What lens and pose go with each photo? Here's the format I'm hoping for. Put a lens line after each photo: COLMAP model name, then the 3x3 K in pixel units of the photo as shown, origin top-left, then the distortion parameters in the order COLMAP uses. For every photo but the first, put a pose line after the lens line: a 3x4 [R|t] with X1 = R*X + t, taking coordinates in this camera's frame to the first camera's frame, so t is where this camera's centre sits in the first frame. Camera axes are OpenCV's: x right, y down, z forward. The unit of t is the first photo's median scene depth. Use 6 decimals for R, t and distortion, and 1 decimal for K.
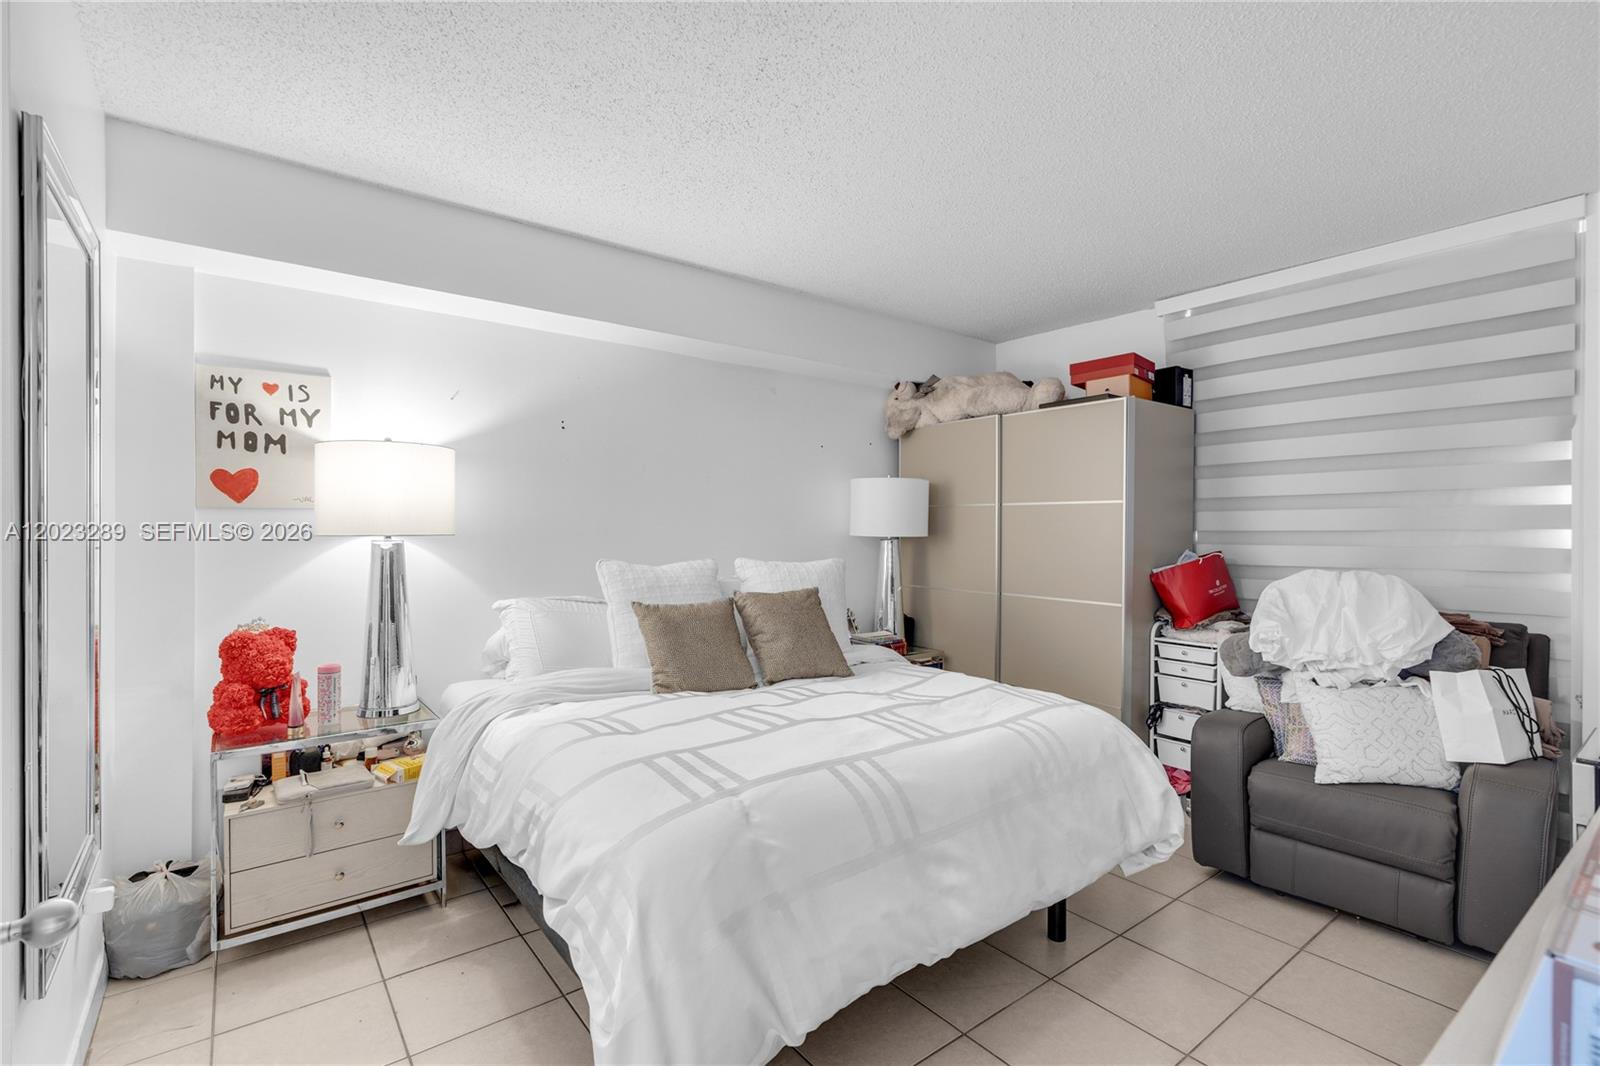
lens RADIAL K [[733.8, 0, 802.8], [0, 733.8, 529.6], [0, 0, 1]] dist [-0.005144, 0.000302]
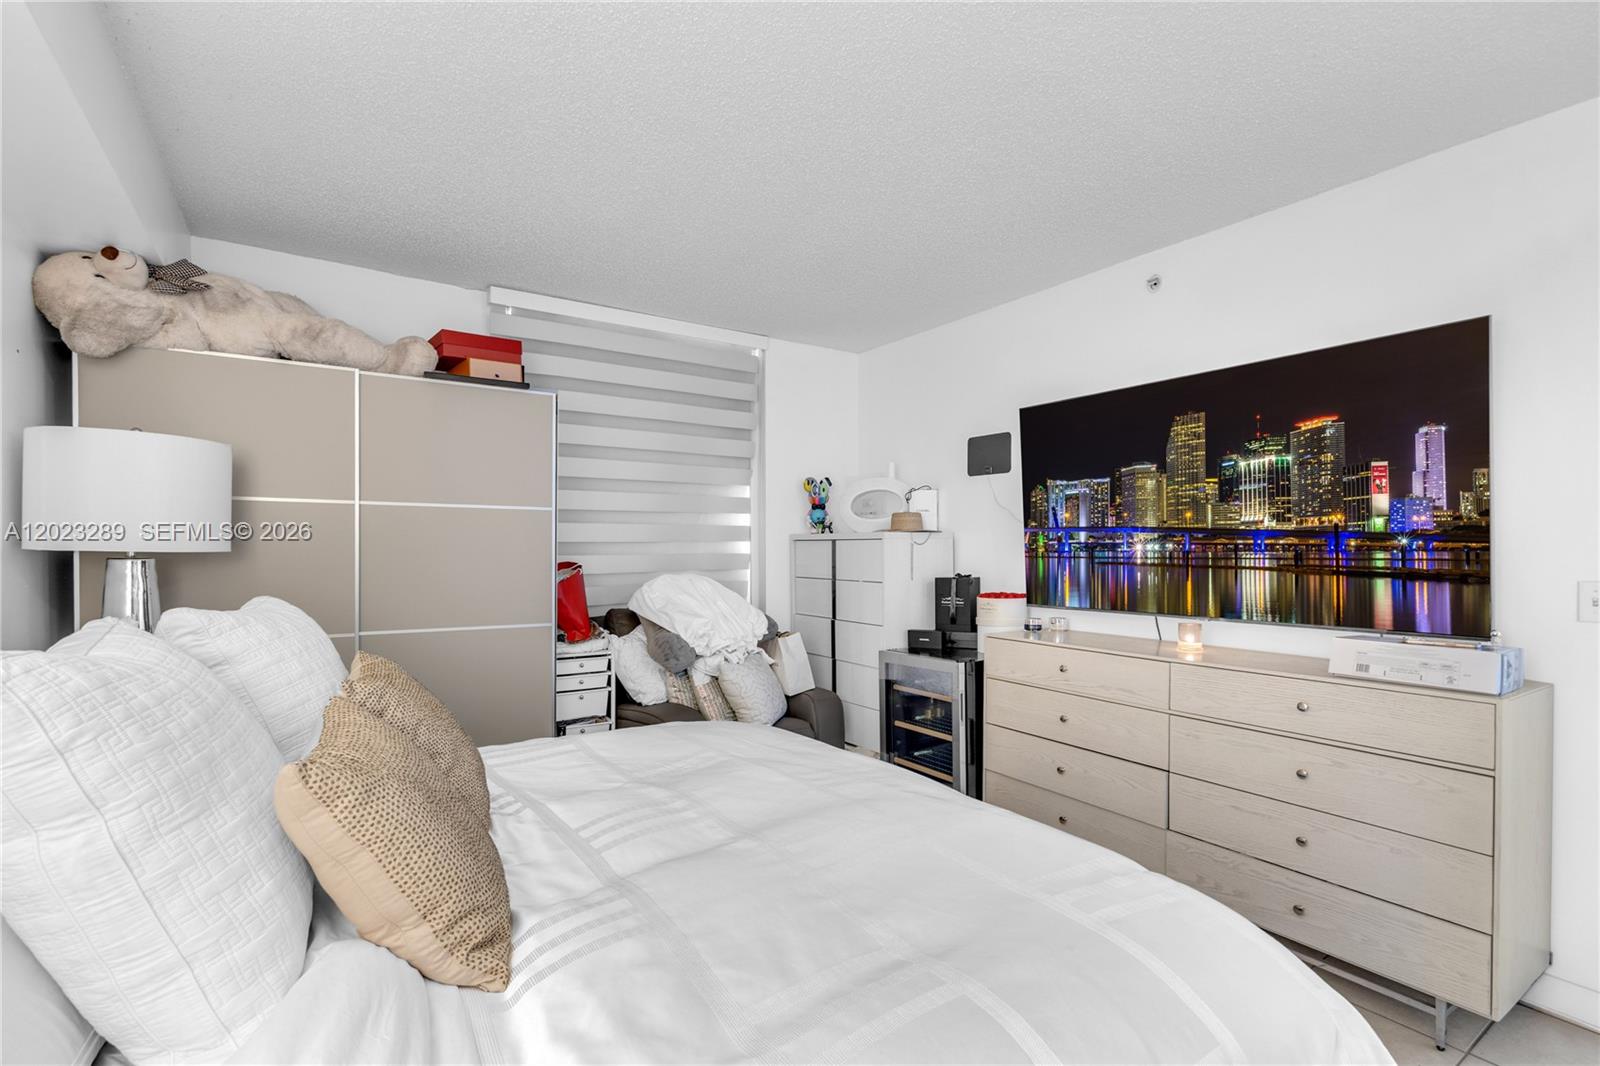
lens RADIAL K [[733.8, 0, 807.3], [0, 733.8, 547.8], [0, 0, 1]] dist [-0.005144, 0.000302]
pose [[0.058217, -0.006356, 0.998284, -0.431346], [-0.003819, 0.999971, 0.006590, 0.002085], [-0.998297, -0.004196, 0.058191, 0.615627]]
